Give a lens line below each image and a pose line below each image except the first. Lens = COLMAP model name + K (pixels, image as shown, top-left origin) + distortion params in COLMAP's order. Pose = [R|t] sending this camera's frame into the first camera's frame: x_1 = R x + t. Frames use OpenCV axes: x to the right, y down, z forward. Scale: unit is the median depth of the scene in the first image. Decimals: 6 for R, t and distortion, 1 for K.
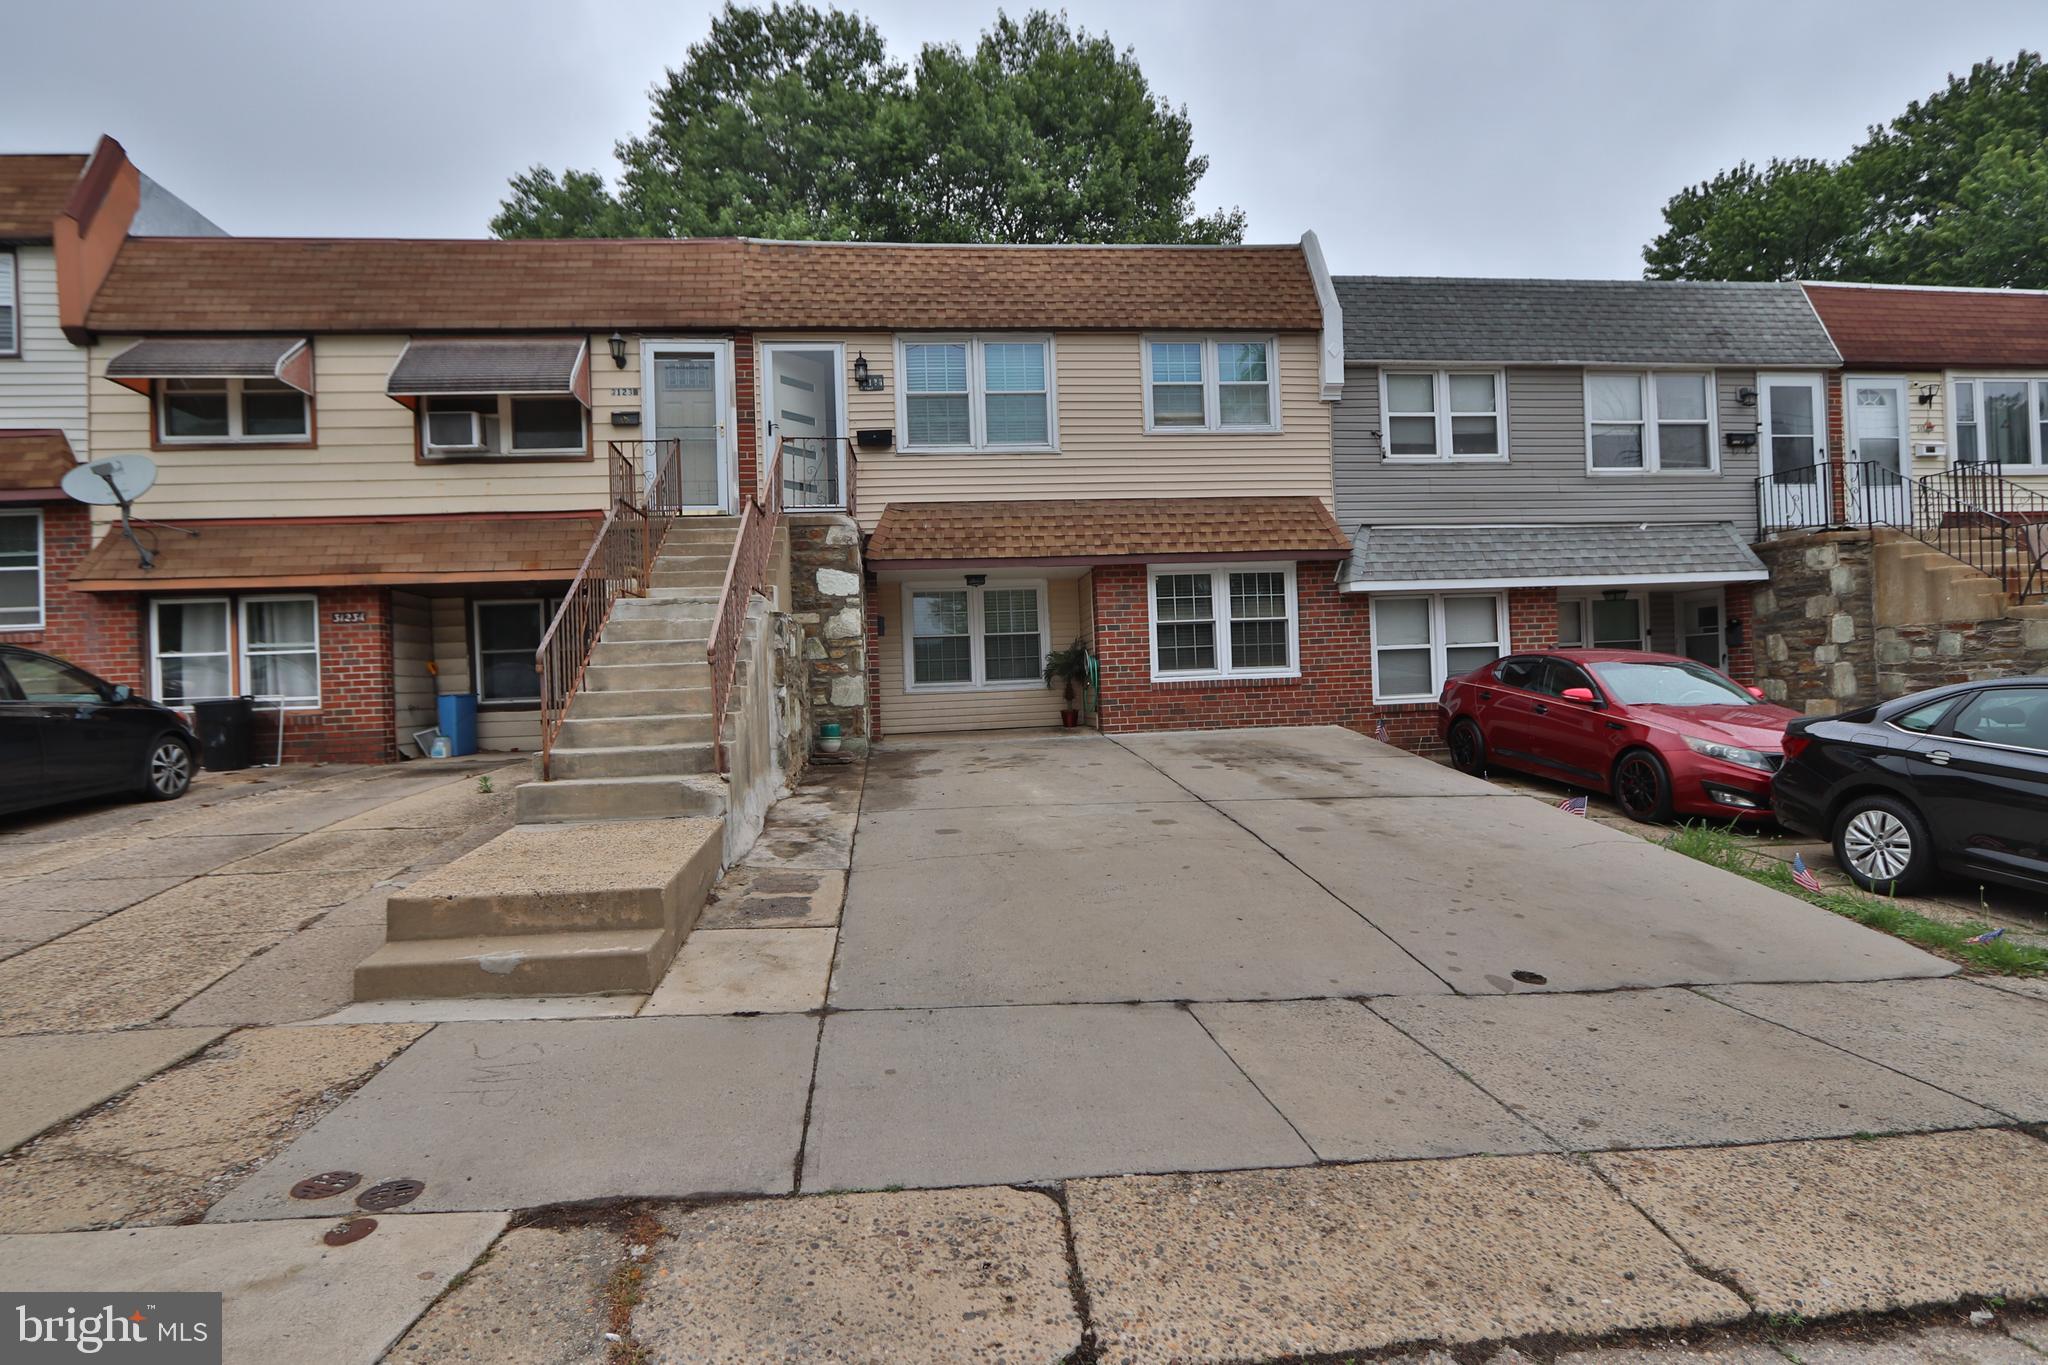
lens RADIAL K [[1047.4, 0, 1029.0], [0, 1047.4, 688.3], [0, 0, 1]] dist [-0.018975, 0.003744]
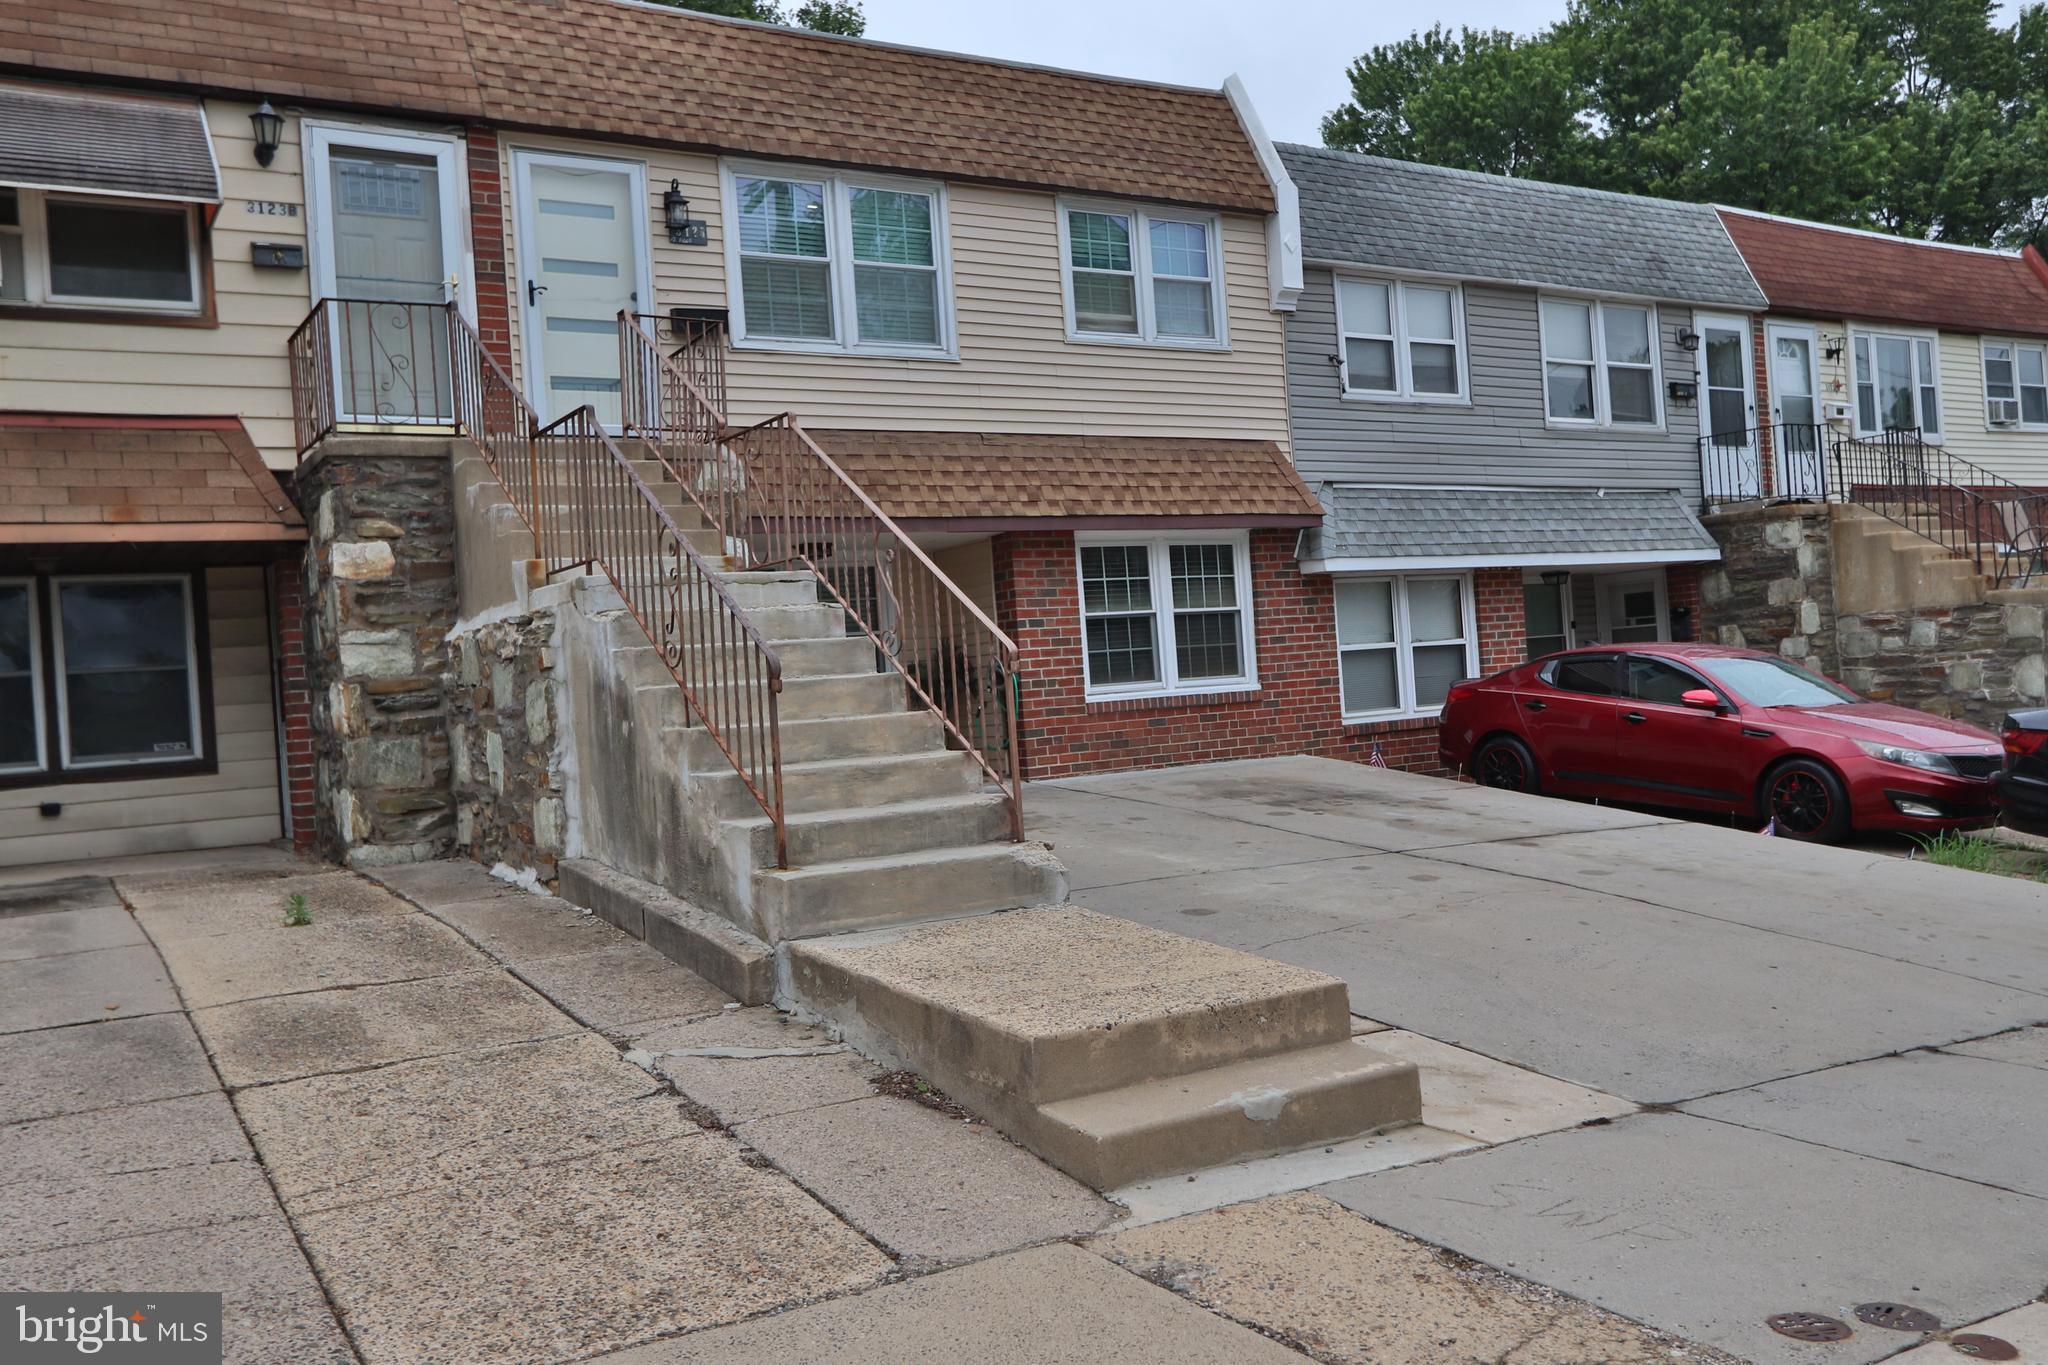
lens RADIAL K [[1671.4, 0, 1023.4], [0, 1671.4, 684.4], [0, 0, 1]] dist [-0.007222, 0.013004]
pose [[0.906409, -0.023116, 0.421768, -0.385052], [0.034340, 0.999229, -0.019034, 0.001878], [-0.421002, 0.031736, 0.906504, 0.024804]]
